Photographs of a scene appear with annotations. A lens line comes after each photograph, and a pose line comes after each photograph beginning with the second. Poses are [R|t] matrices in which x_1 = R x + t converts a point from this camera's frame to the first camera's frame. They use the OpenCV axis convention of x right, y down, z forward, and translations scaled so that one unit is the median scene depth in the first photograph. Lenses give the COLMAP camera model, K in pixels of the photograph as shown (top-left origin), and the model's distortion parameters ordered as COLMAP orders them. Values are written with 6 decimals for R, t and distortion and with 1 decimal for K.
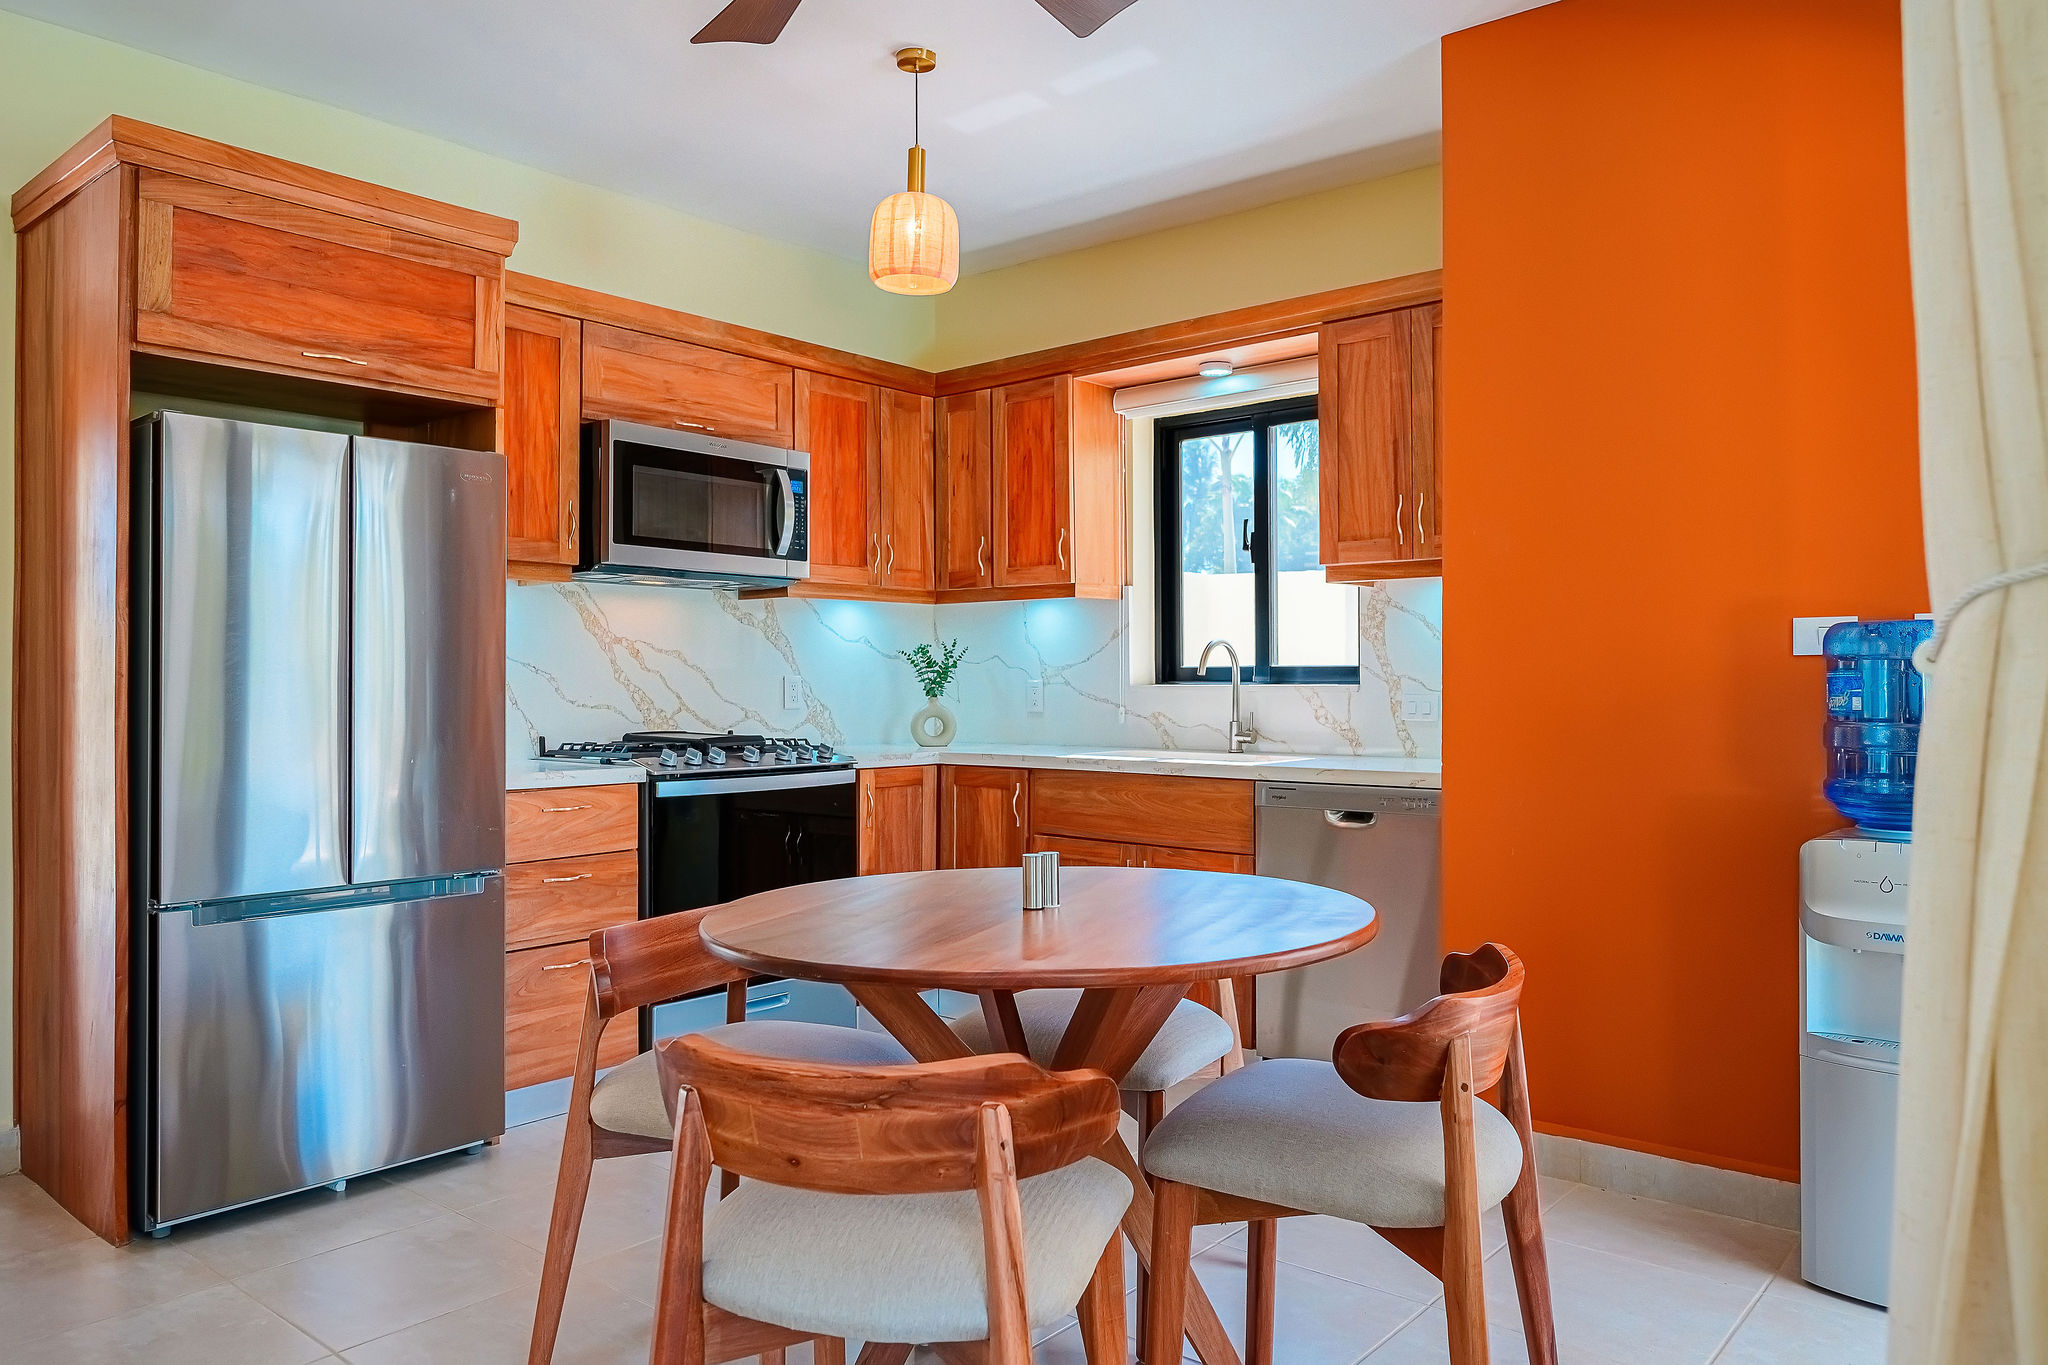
lens RADIAL K [[1409.8, 0, 972.0], [0, 1409.8, 624.0], [0, 0, 1]] dist [0.002613, -0.002562]
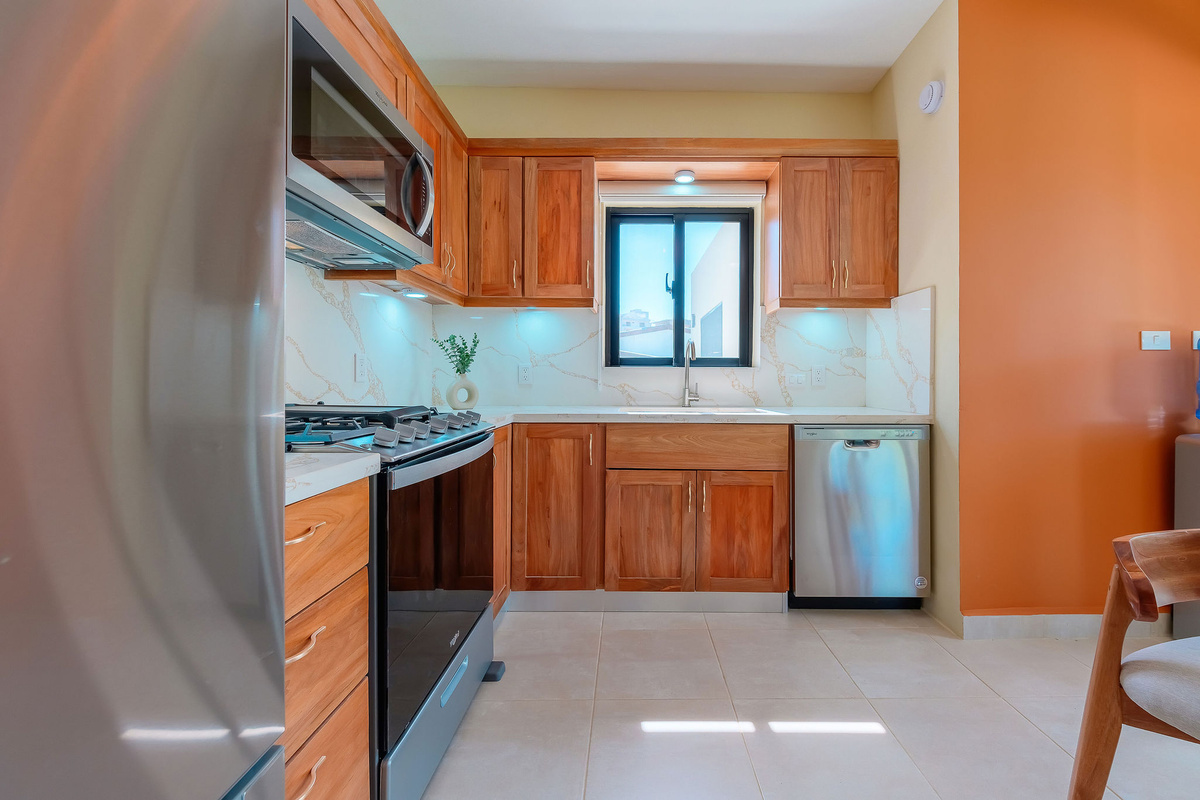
lens RADIAL K [[474.7, 0, 600.8], [0, 474.7, 376.7], [0, 0, 1]] dist [-0.000101, -0.000569]
pose [[0.737177, 0.009734, 0.675630, -0.265720], [-0.034556, 0.999131, 0.023310, 0.043158], [-0.674816, -0.040530, 0.736872, 0.619956]]
